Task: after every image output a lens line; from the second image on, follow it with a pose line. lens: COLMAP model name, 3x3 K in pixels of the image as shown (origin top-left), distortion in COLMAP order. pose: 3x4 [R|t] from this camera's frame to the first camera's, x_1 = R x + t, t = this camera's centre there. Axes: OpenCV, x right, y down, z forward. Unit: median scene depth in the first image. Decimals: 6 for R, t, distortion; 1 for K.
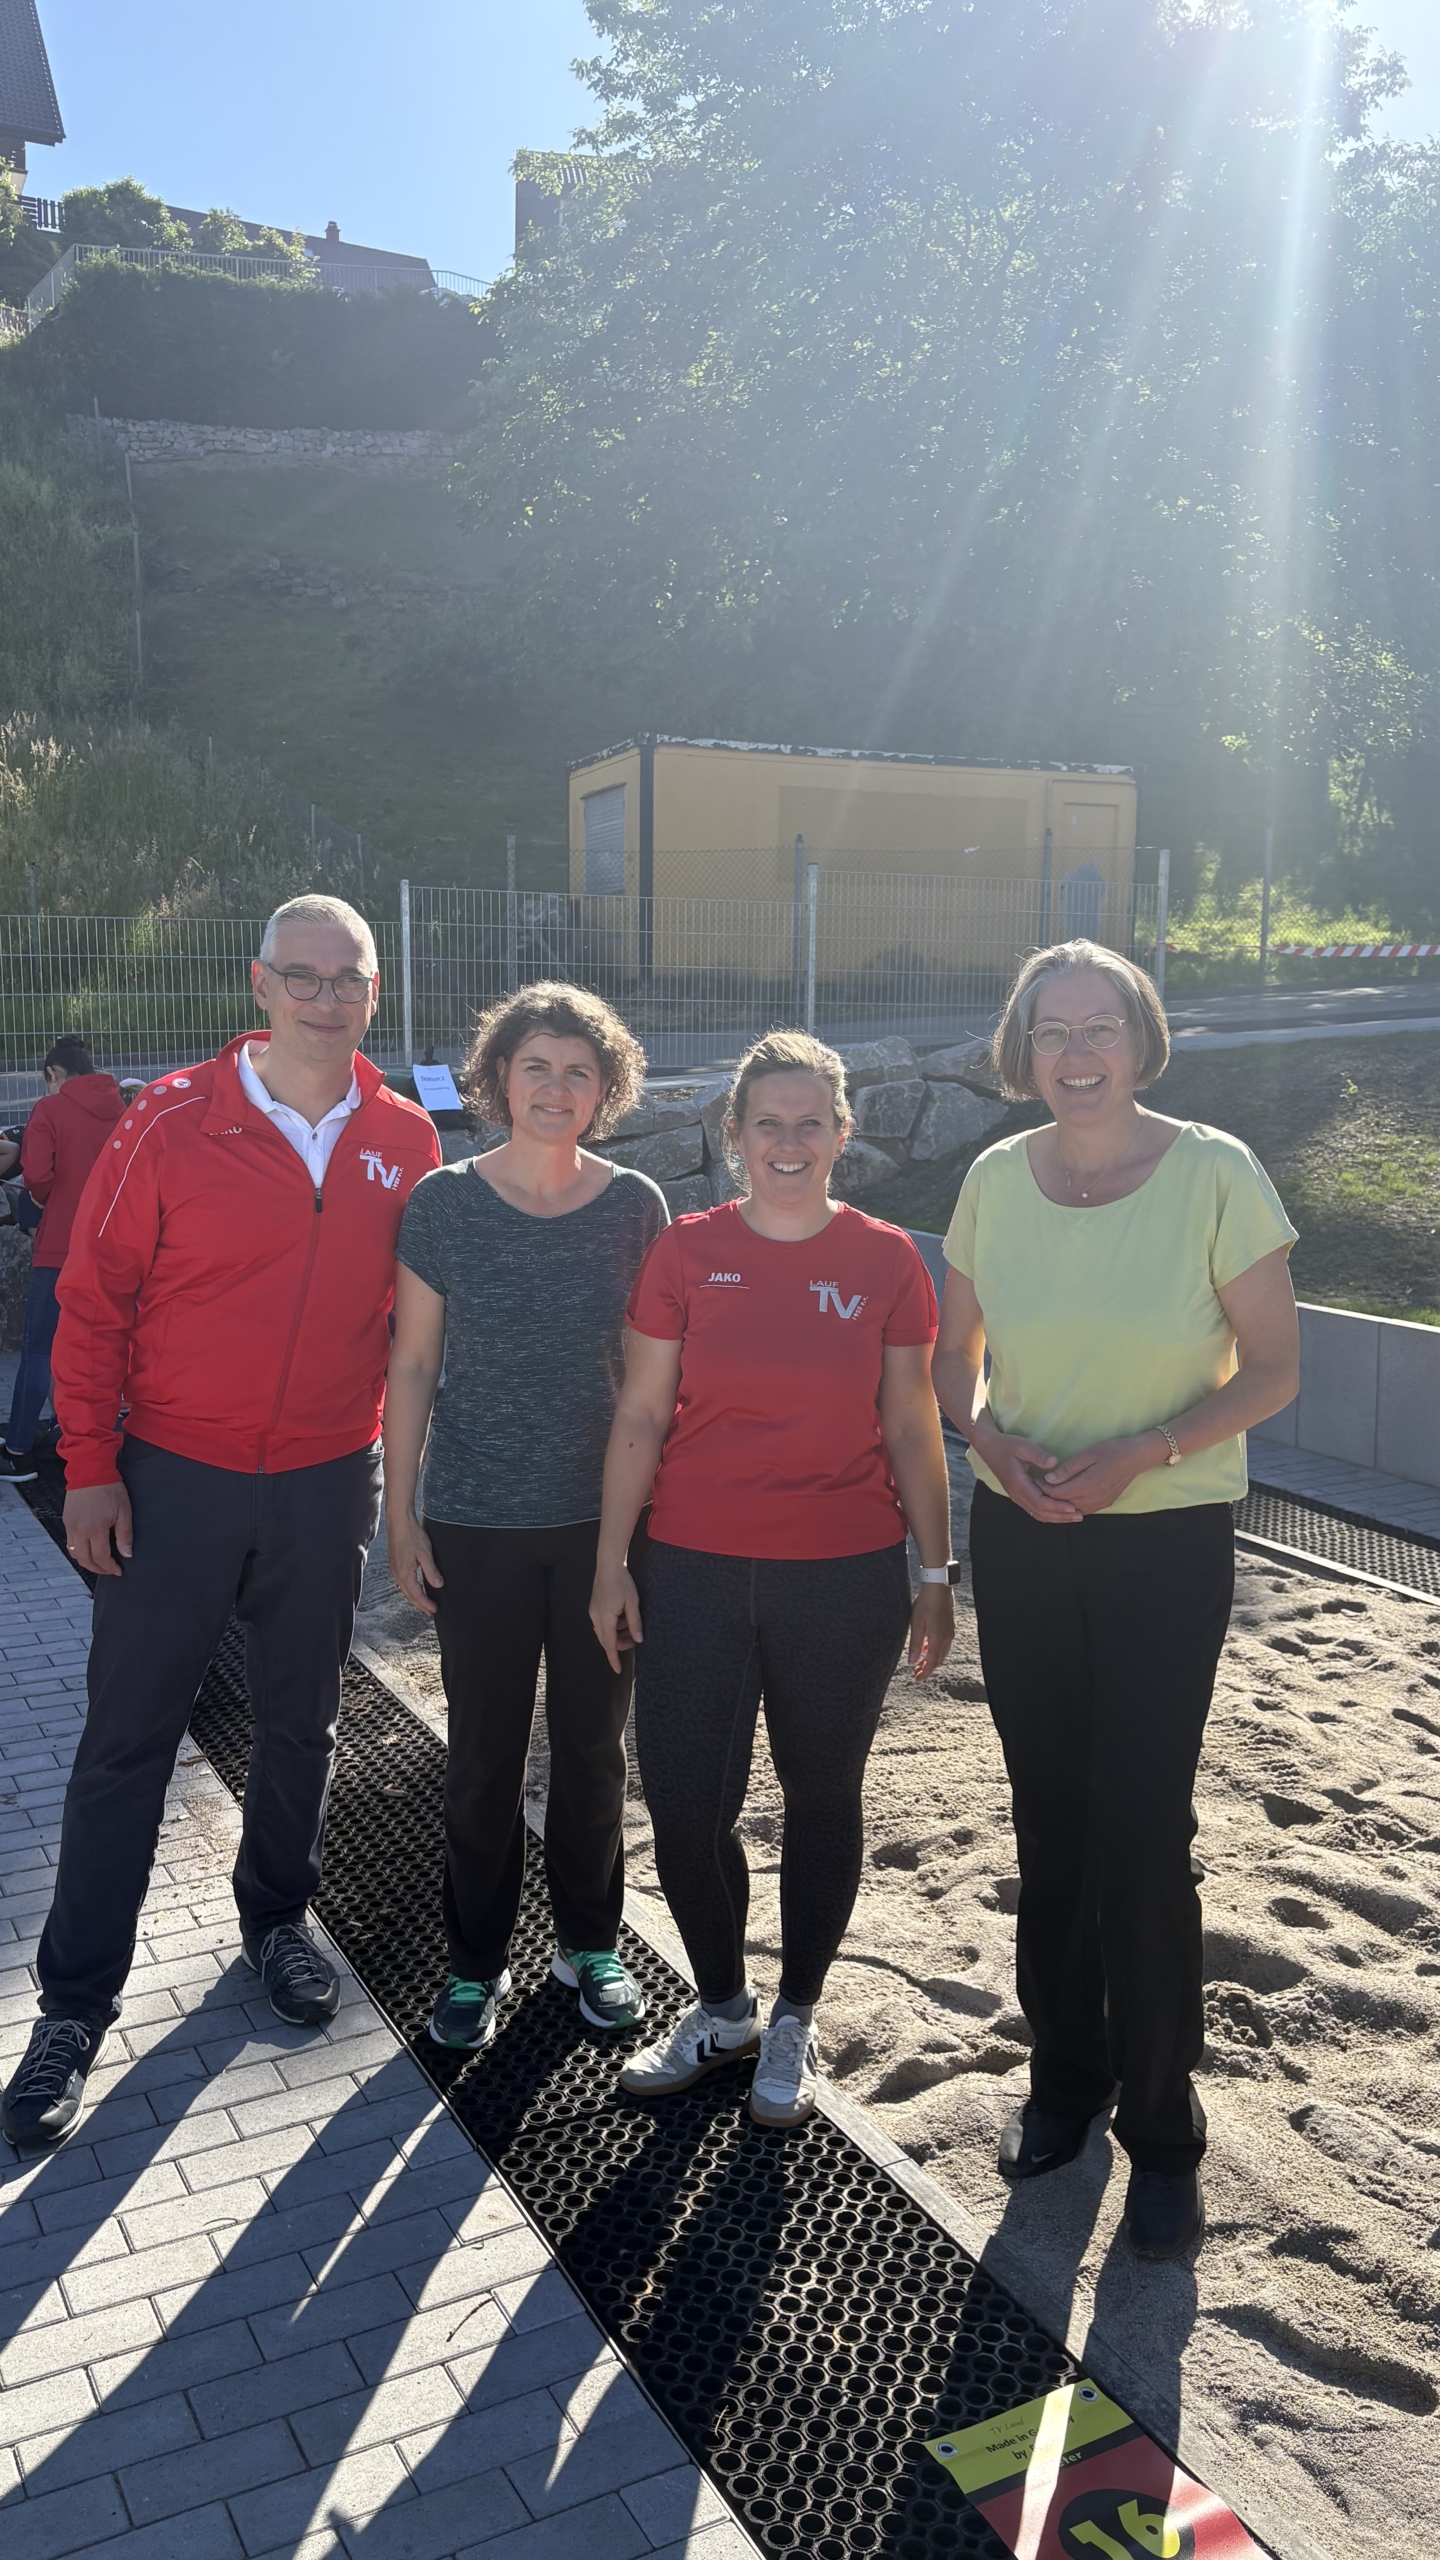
lens RADIAL K [[1956.8, 0, 720.0], [0, 1956.8, 1280.0], [0, 0, 1]] dist [-0.000872, -0.000101]
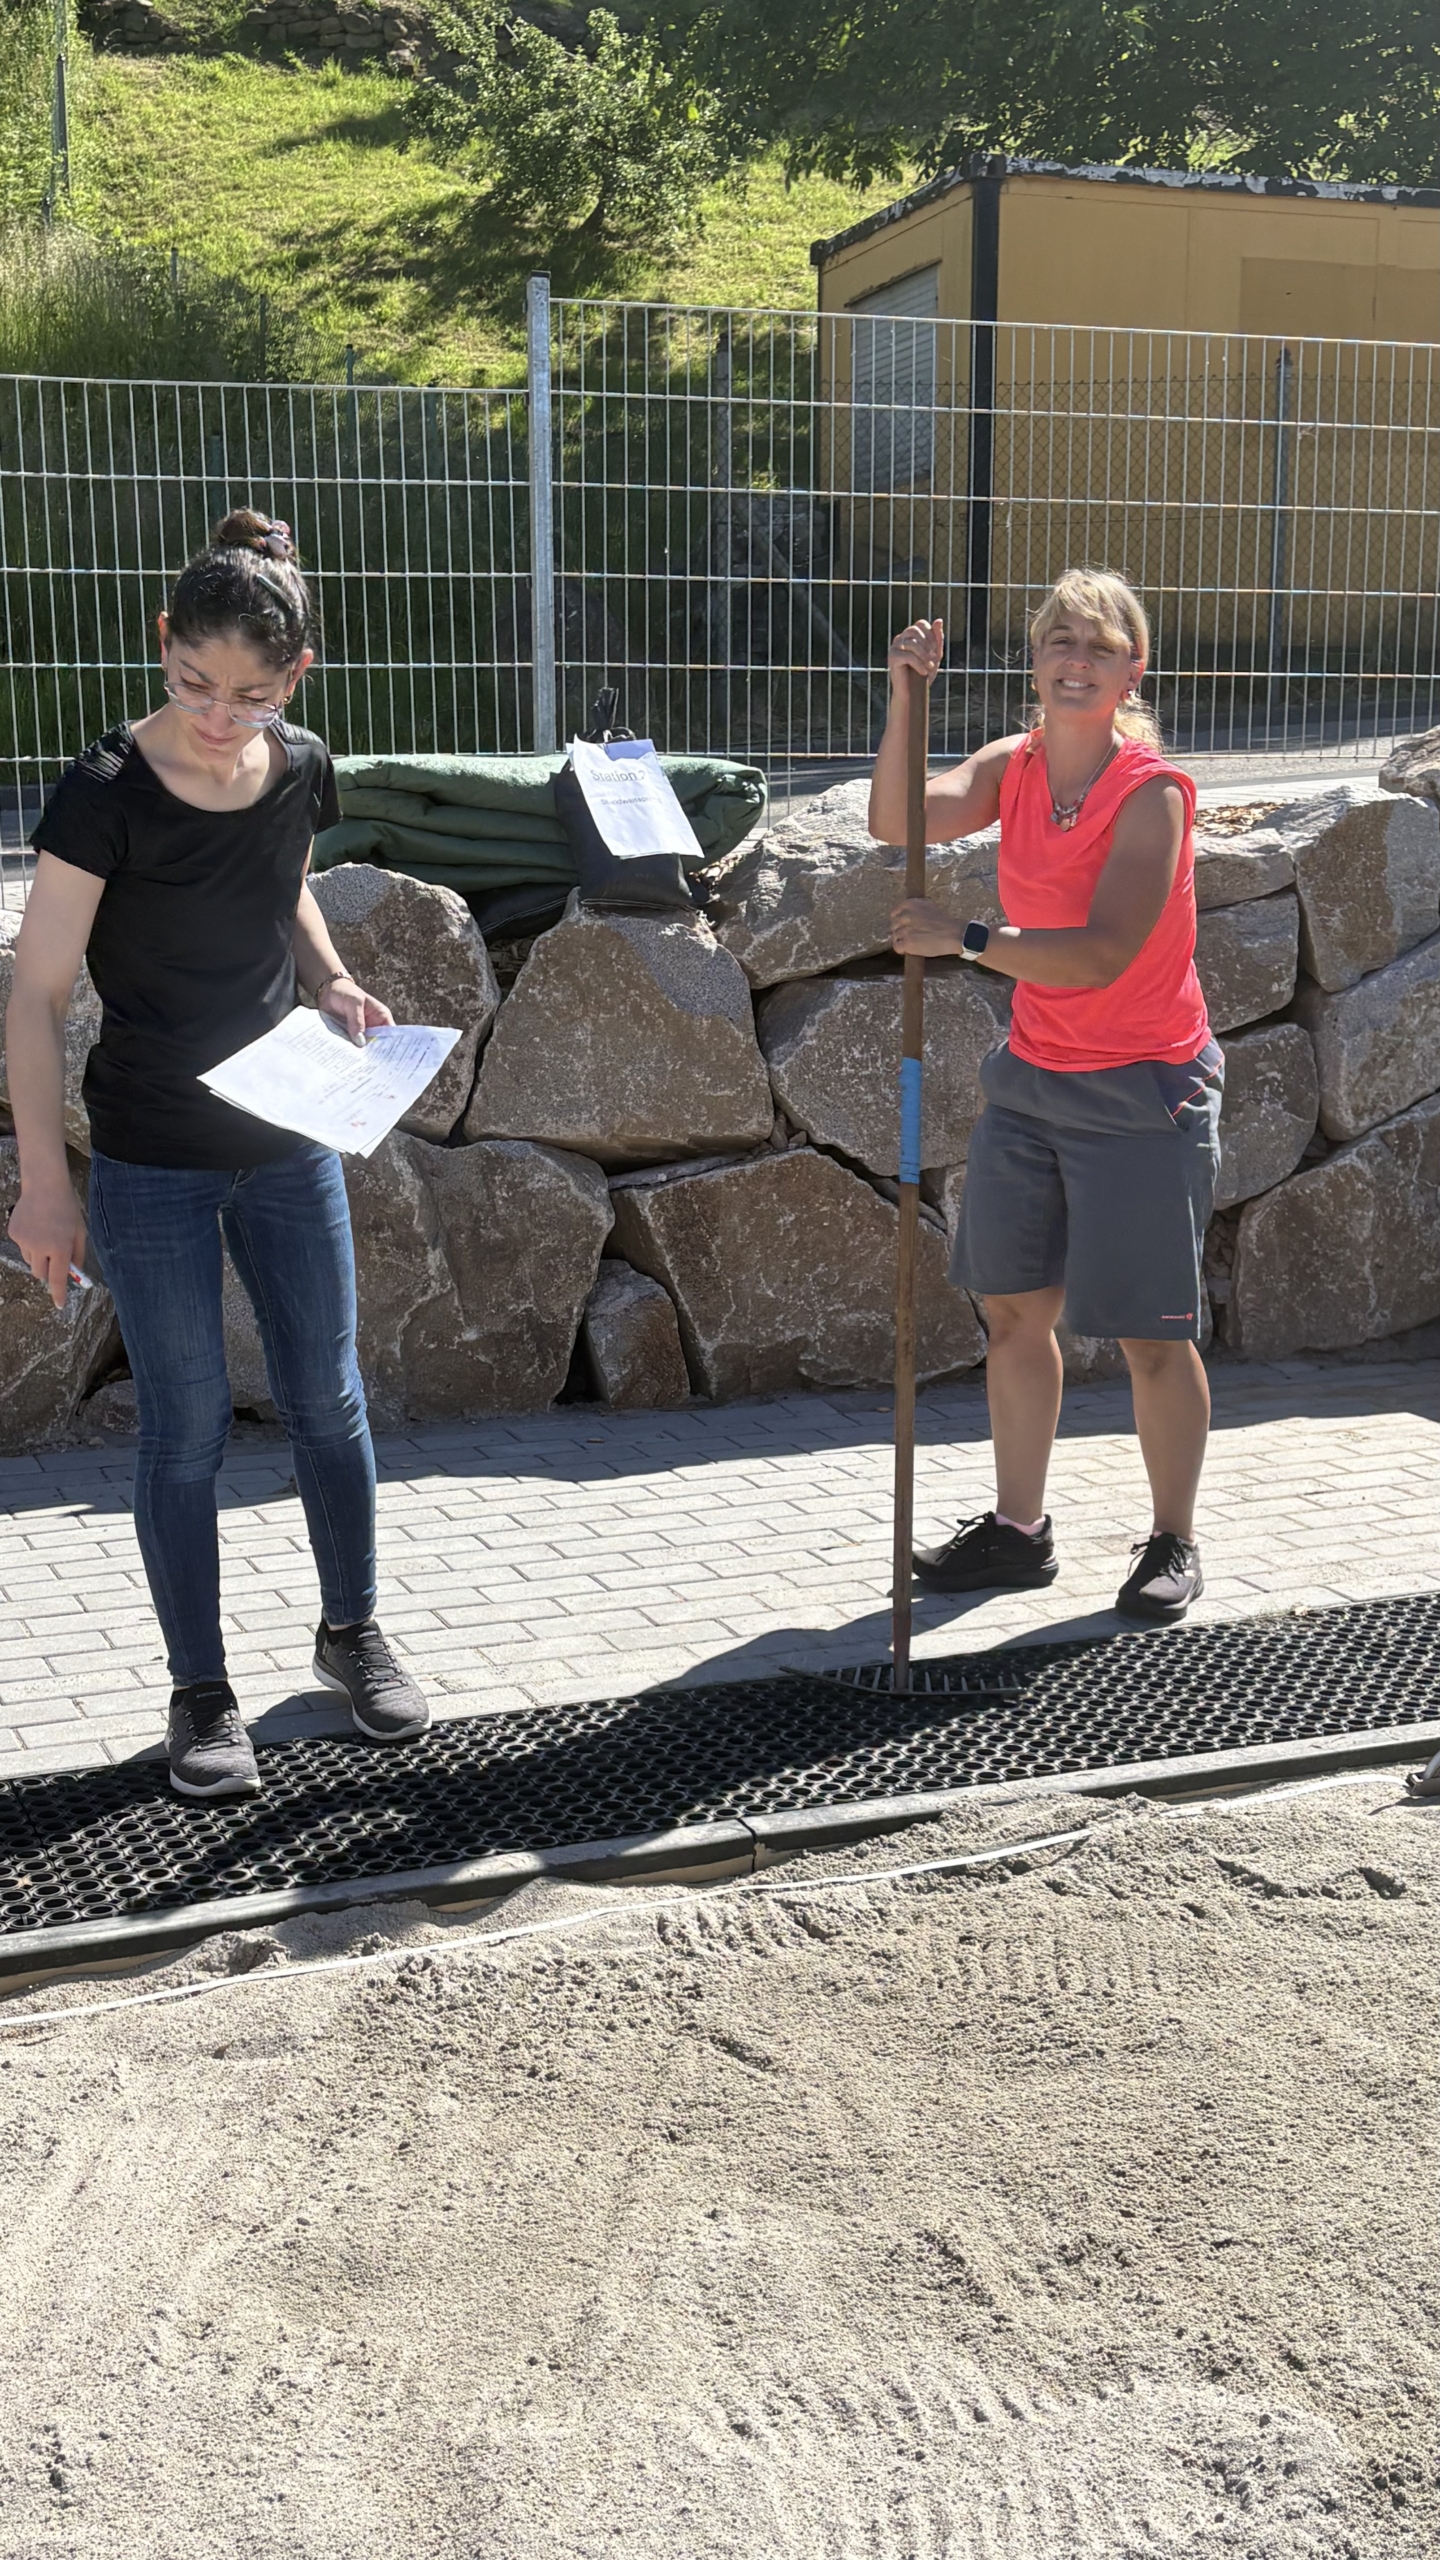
lens RADIAL K [[2698.7, 0, 720.0], [0, 2698.7, 1280.0], [0, 0, 1]] dist [0.002326, 0.003334]
pose [[0.996937, 0.005970, -0.077985, -0.049569], [-0.002571, 0.999045, 0.043610, -0.015973], [0.078171, -0.043276, 0.996000, 0.275476]]
